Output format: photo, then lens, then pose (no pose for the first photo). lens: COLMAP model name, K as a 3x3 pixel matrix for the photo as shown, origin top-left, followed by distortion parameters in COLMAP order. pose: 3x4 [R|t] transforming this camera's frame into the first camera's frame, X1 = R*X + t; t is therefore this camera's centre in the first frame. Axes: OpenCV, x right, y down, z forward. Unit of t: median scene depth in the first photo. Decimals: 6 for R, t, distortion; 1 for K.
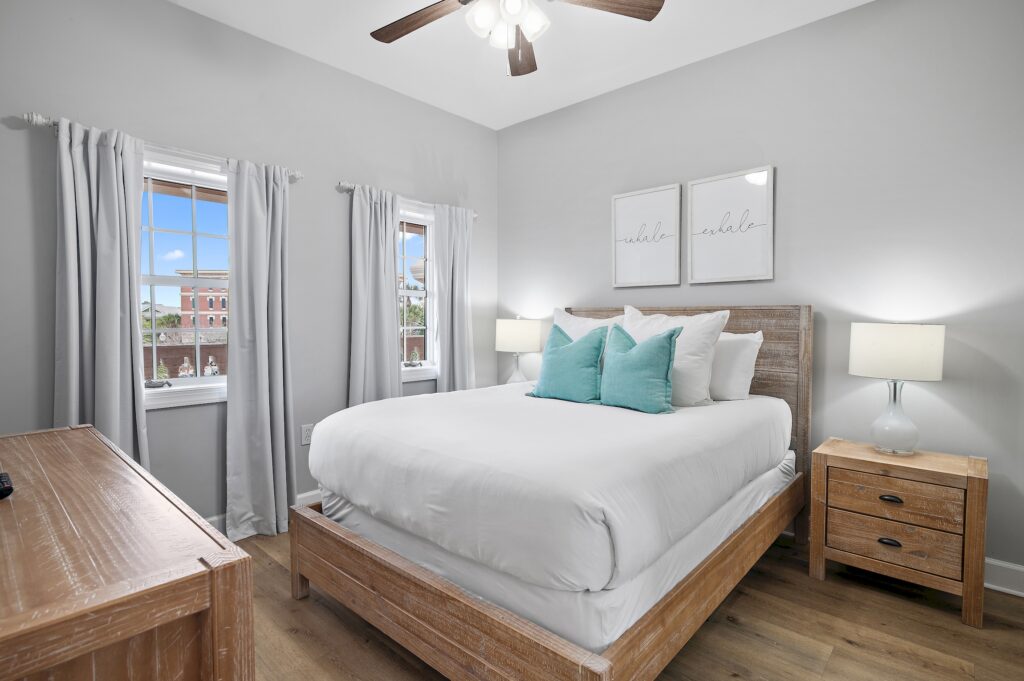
lens RADIAL K [[507.1, 0, 512.2], [0, 507.1, 341.1], [0, 0, 1]] dist [0.020591, -0.001305]
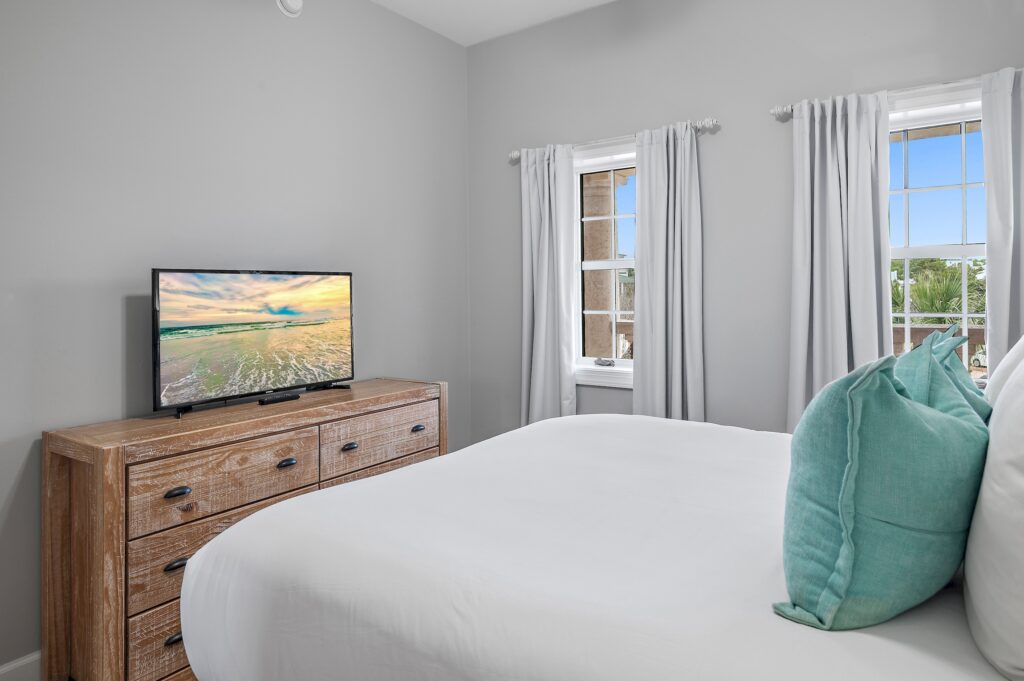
lens RADIAL K [[592.8, 0, 495.0], [0, 592.8, 298.4], [0, 0, 1]] dist [-0.001751, -0.000352]
pose [[0.150711, -0.000167, -0.988578, 0.496673], [-0.030758, 0.999515, -0.004858, -0.035589], [0.988099, 0.031139, 0.150632, 0.583144]]
